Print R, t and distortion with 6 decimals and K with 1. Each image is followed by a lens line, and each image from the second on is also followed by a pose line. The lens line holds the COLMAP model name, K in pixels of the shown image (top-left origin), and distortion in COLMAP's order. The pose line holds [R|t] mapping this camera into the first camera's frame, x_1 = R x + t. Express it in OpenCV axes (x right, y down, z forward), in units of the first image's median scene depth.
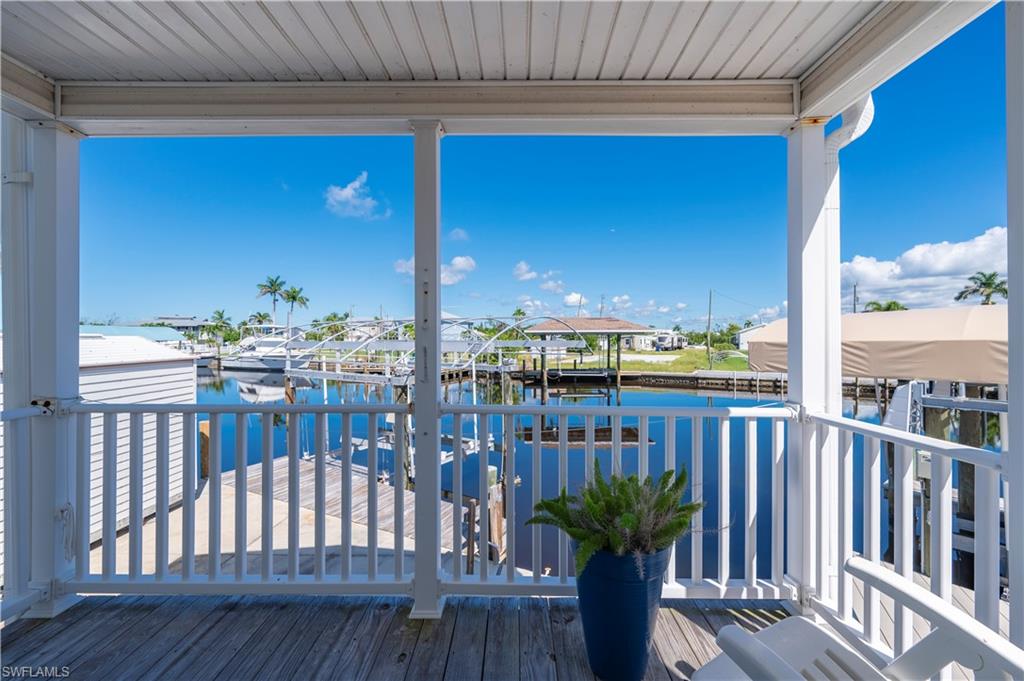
lens RADIAL K [[410.9, 0, 516.7], [0, 410.9, 340.4], [0, 0, 1]] dist [0.002751, 0.000226]
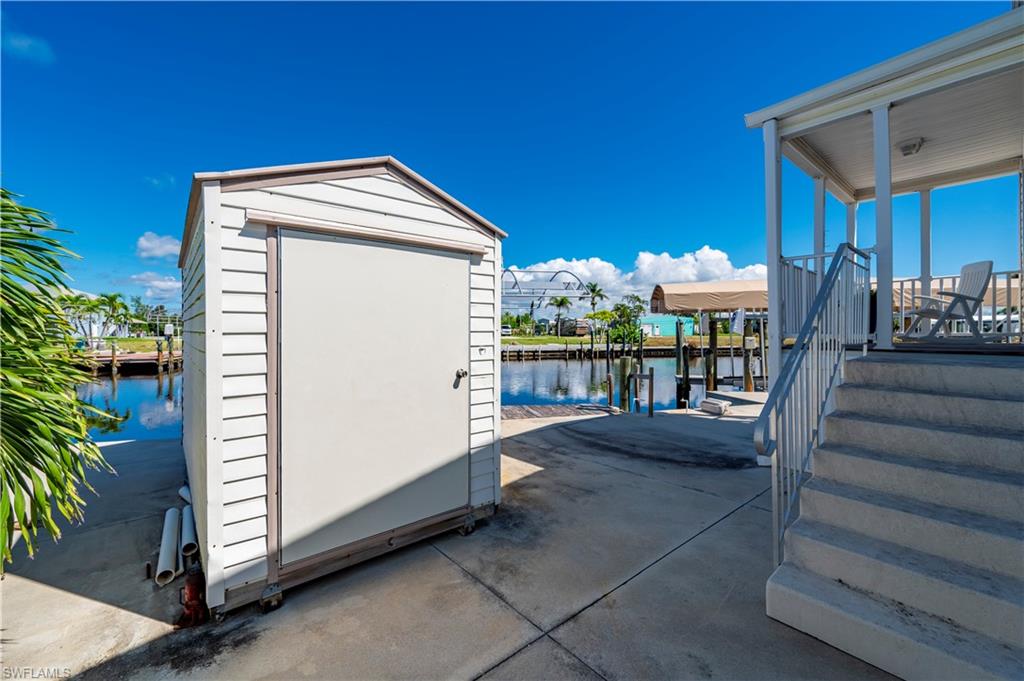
lens RADIAL K [[410.9, 0, 533.9], [0, 410.9, 333.9], [0, 0, 1]] dist [0.002751, 0.000226]
pose [[0.734636, -0.007559, 0.678419, -0.200344], [0.000218, 0.999941, 0.010904, 0.027564], [-0.678461, -0.007863, 0.734594, 0.017448]]
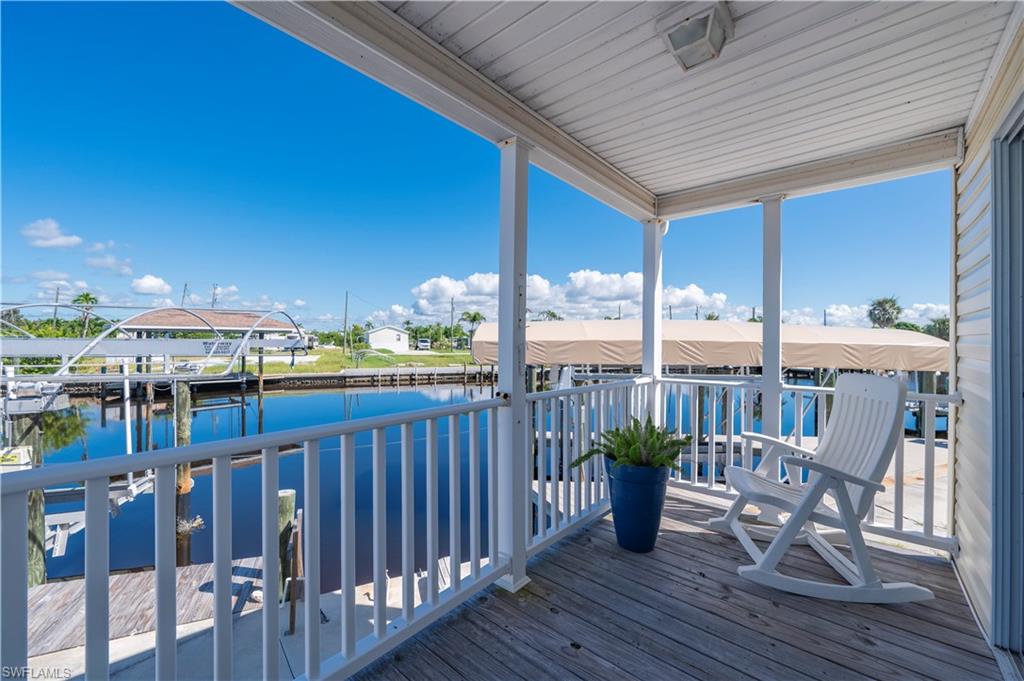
lens RADIAL K [[410.9, 0, 517.7], [0, 410.9, 342.6], [0, 0, 1]] dist [0.002751, 0.000226]
pose [[0.640600, -0.001073, 0.767874, -0.069921], [-0.003832, 0.999982, 0.004594, 0.000450], [-0.767866, -0.005885, 0.640584, 0.019184]]
